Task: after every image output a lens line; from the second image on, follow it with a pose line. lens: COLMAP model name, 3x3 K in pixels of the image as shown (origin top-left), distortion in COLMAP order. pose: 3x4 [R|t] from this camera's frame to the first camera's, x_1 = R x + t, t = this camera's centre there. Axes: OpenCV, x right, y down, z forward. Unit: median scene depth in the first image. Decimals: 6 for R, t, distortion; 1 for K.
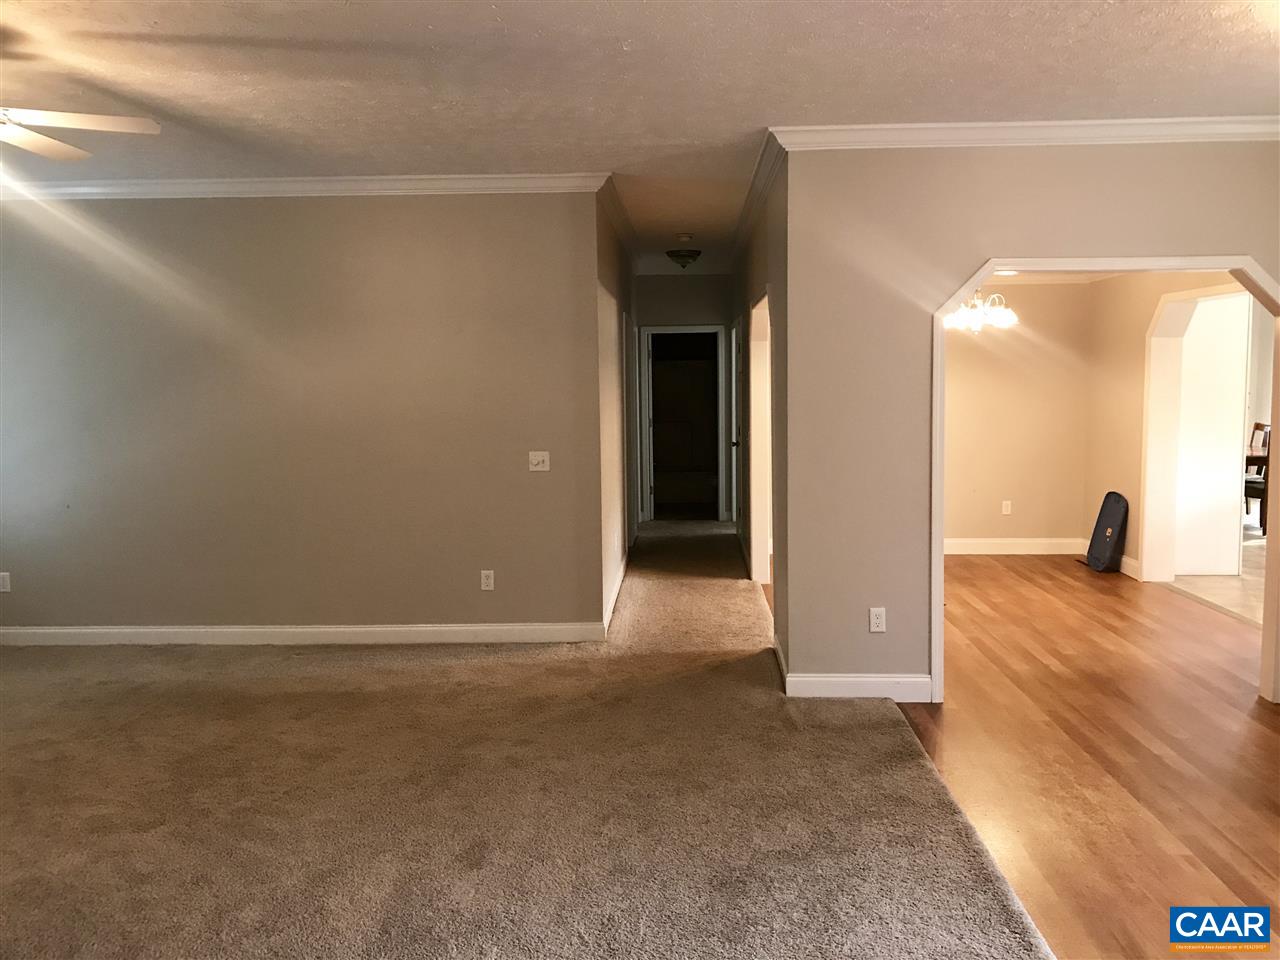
lens RADIAL K [[1068.7, 0, 640.5], [0, 1068.7, 476.0], [0, 0, 1]] dist [0.081873, -0.111617]
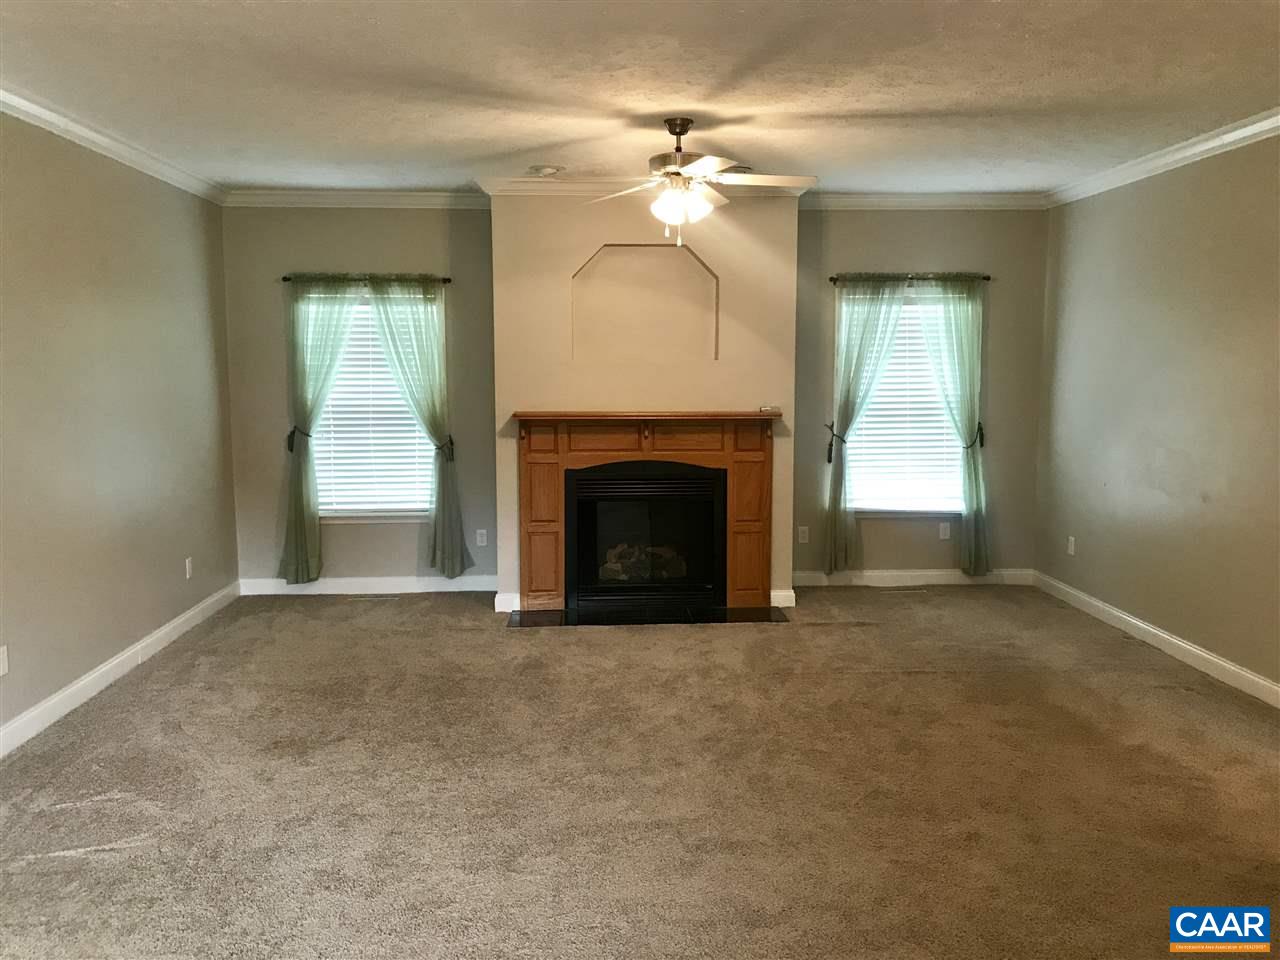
lens RADIAL K [[1068.7, 0, 640.5], [0, 1068.7, 476.0], [0, 0, 1]] dist [0.081873, -0.111617]
pose [[0.086823, 0.117682, -0.989249, 0.598662], [-0.095219, 0.989433, 0.109346, -0.065217], [0.991663, 0.084701, 0.097111, 0.622916]]
